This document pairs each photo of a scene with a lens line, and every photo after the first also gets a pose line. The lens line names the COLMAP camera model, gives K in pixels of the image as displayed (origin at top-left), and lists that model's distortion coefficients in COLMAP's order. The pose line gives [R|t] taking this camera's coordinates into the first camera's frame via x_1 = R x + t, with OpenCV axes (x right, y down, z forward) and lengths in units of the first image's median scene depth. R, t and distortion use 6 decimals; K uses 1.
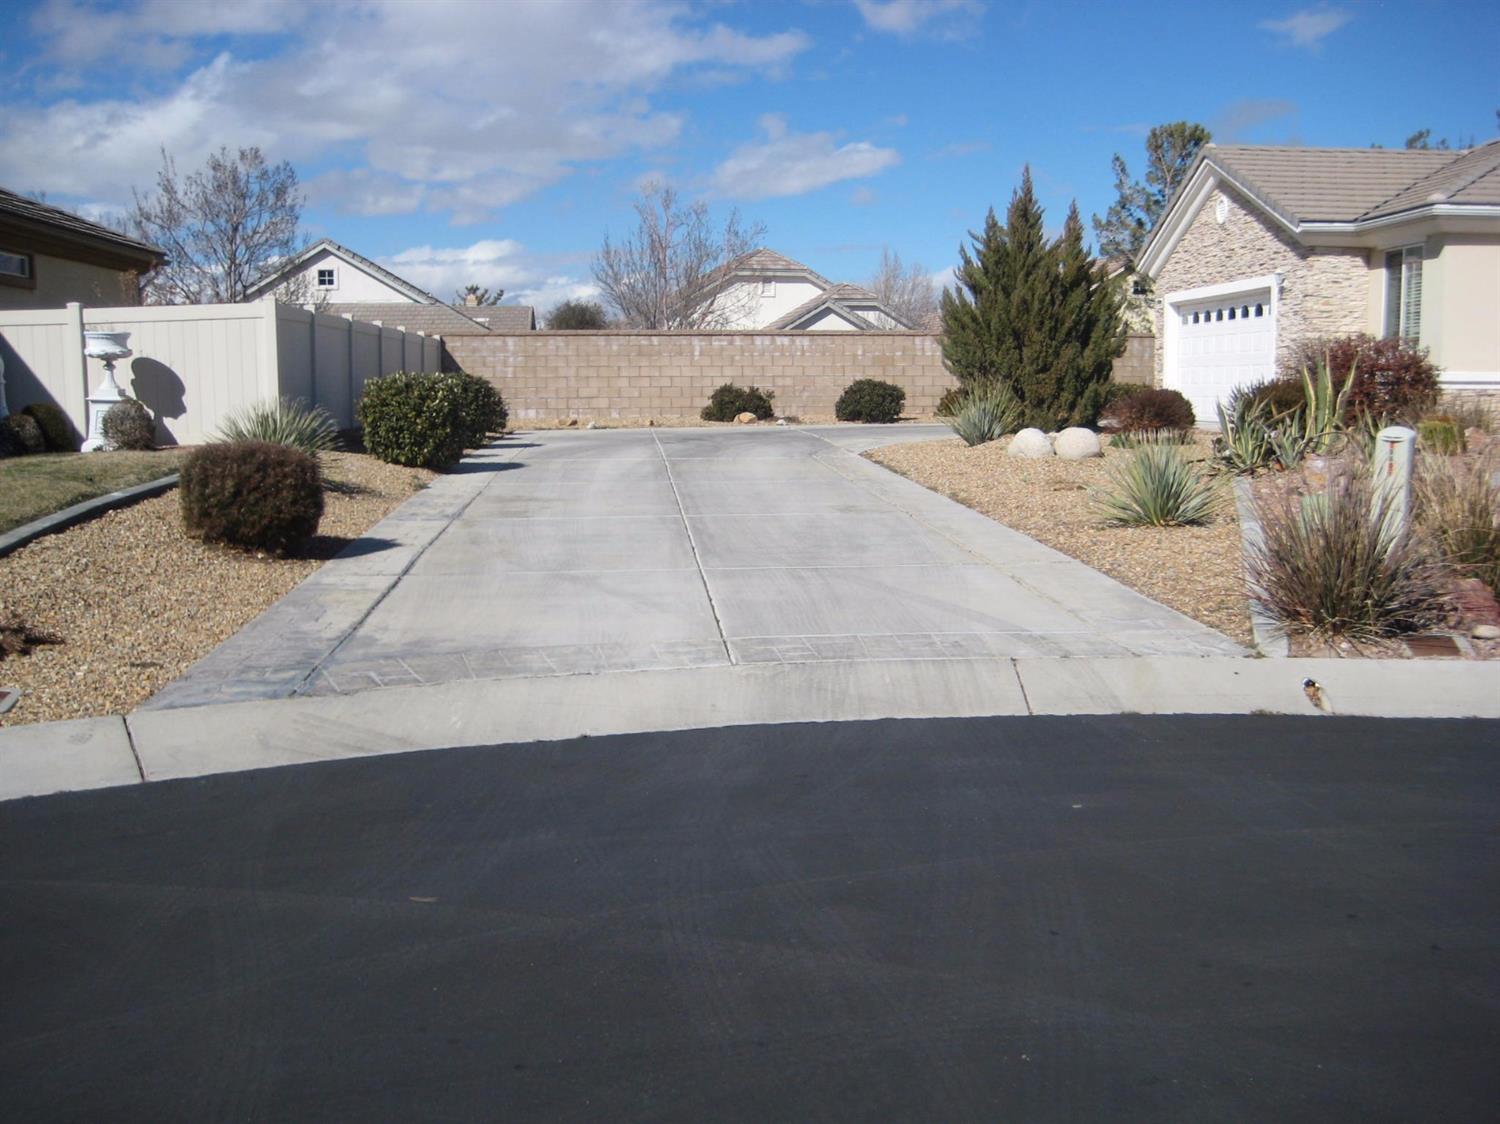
lens RADIAL K [[1553.9, 0, 750.0], [0, 1553.9, 562.0], [0, 0, 1]] dist [-0.156605, 0.211888]
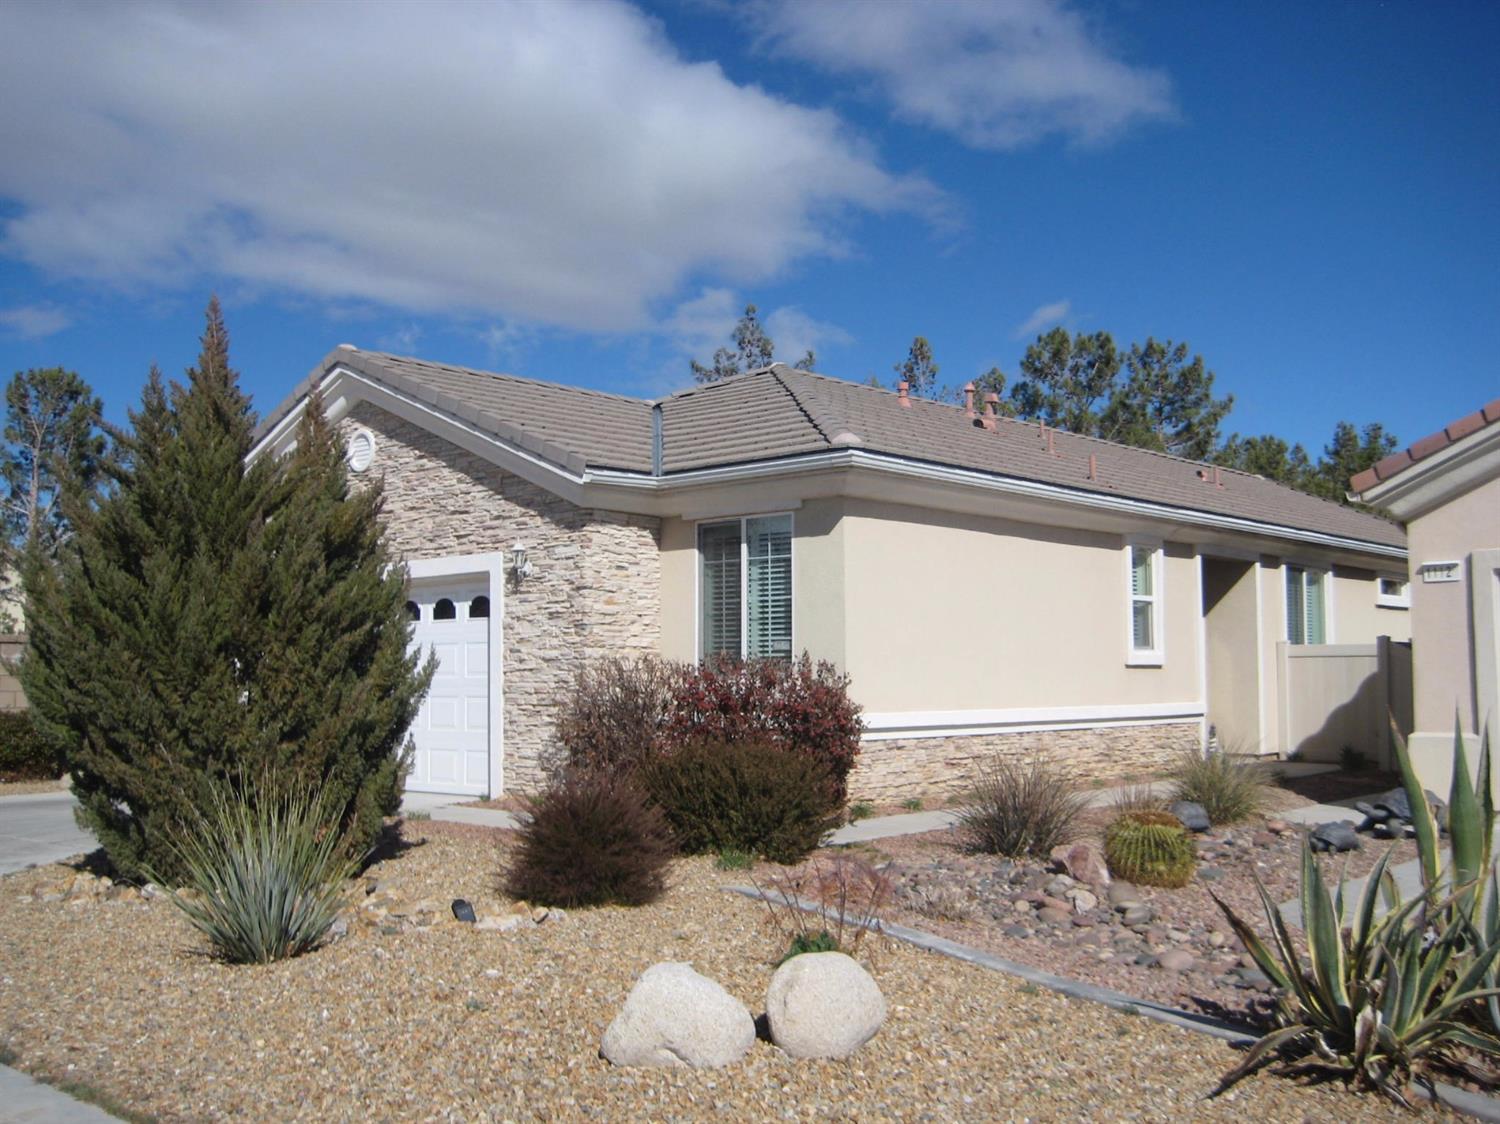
lens RADIAL K [[1563.6, 0, 750.0], [0, 1563.6, 562.0], [0, 0, 1]] dist [-0.161444, 0.210526]
pose [[0.710583, 0.051916, 0.701696, -0.023245], [0.084847, 0.983674, -0.158700, -0.071693], [-0.698479, 0.172306, 0.694577, 0.462485]]
